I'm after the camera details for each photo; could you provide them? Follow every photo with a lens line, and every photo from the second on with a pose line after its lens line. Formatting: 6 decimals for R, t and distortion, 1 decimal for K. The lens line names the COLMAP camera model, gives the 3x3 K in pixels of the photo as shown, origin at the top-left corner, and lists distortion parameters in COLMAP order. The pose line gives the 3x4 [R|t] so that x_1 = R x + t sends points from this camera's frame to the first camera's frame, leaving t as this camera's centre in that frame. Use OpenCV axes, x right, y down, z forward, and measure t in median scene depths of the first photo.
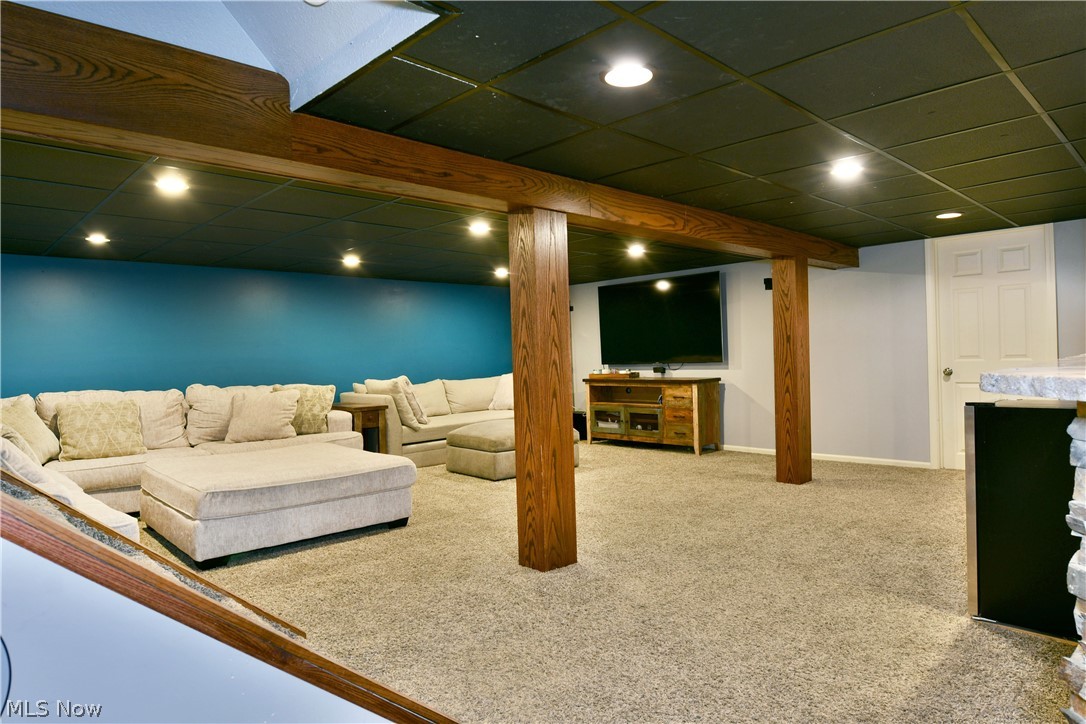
lens RADIAL K [[661.9, 0, 539.2], [0, 661.9, 362.3], [0, 0, 1]] dist [-0.013302, -0.004051]
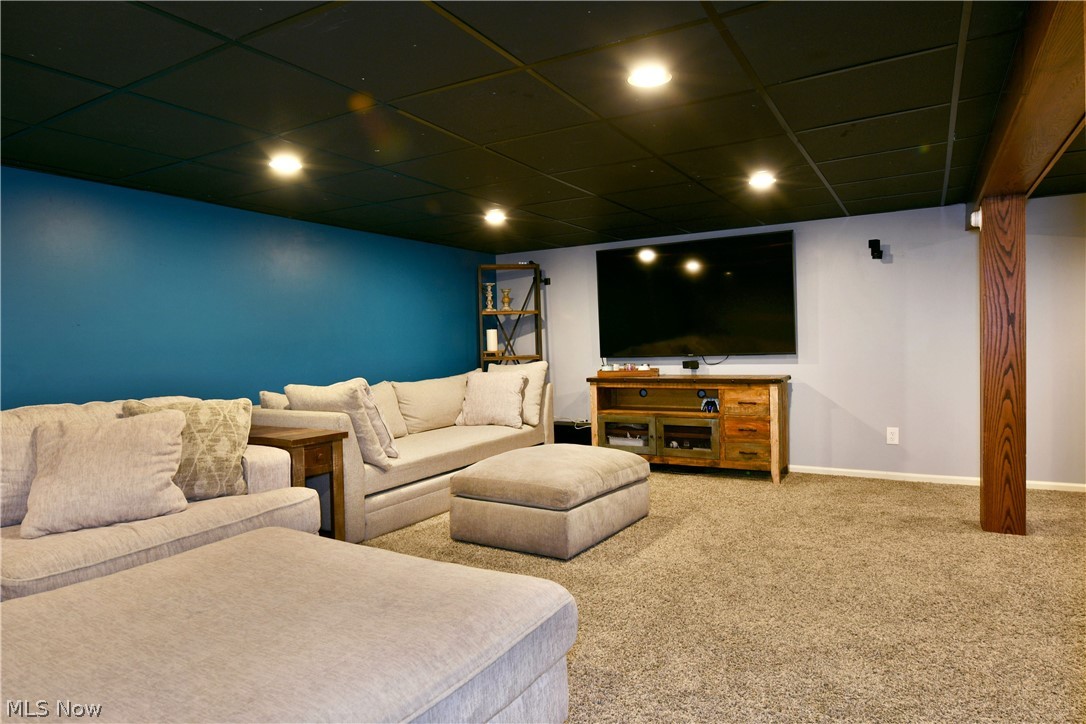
lens RADIAL K [[661.9, 0, 539.2], [0, 661.9, 362.3], [0, 0, 1]] dist [-0.013302, -0.004051]
pose [[0.962063, -0.005038, 0.272780, -0.213161], [0.001991, 0.999933, 0.011446, 0.000099], [-0.272820, -0.010468, 0.962008, 0.394872]]
